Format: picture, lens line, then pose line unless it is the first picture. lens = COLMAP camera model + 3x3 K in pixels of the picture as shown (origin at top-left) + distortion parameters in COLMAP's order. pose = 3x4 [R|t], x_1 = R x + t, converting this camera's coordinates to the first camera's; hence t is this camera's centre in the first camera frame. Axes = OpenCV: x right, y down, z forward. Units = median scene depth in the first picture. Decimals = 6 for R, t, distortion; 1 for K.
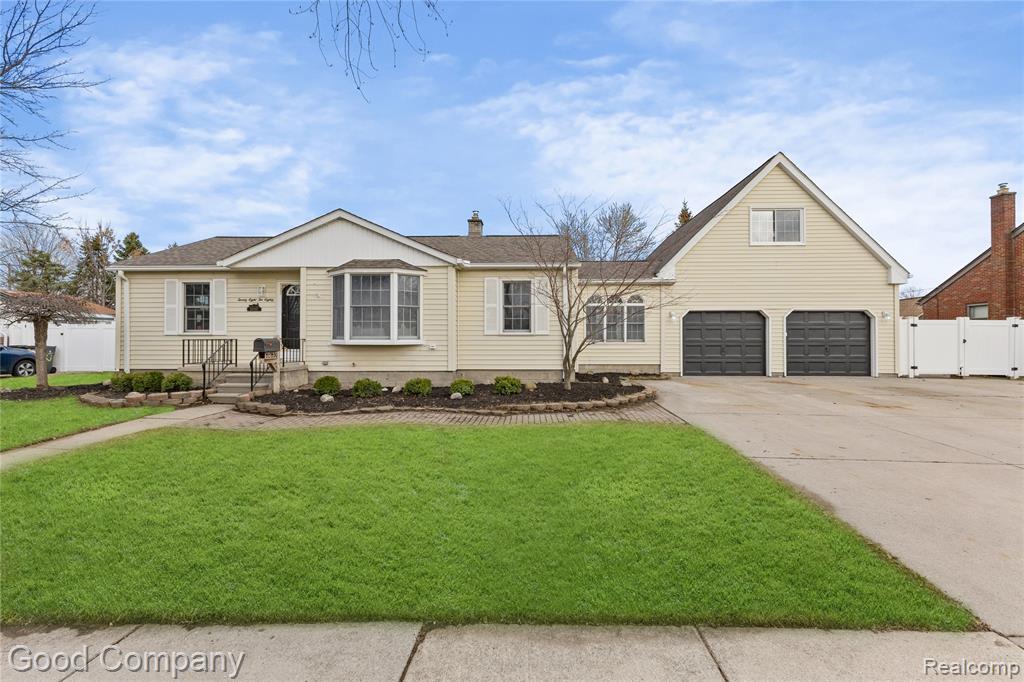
lens RADIAL K [[440.5, 0, 512.0], [0, 440.5, 341.0], [0, 0, 1]] dist [0.002954, -0.000001]
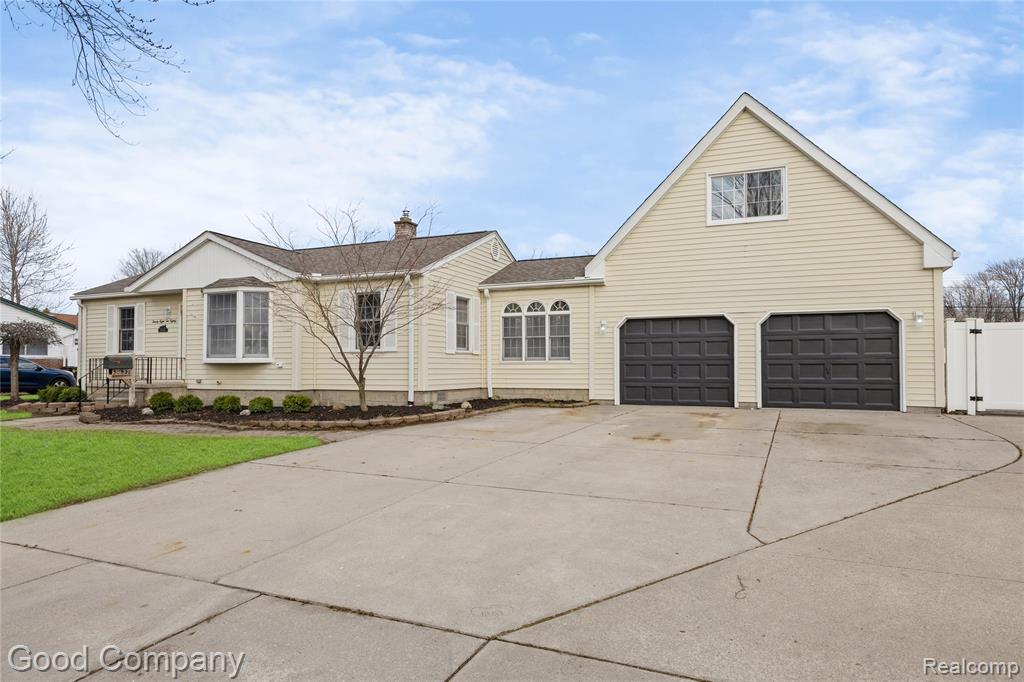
lens RADIAL K [[605.4, 0, 511.4], [0, 605.4, 363.7], [0, 0, 1]] dist [-0.007243, -0.001136]
pose [[0.933603, -0.002690, -0.358300, 0.603928], [0.002394, 0.999996, -0.001271, 0.010012], [0.358302, 0.000329, 0.933606, -0.044560]]
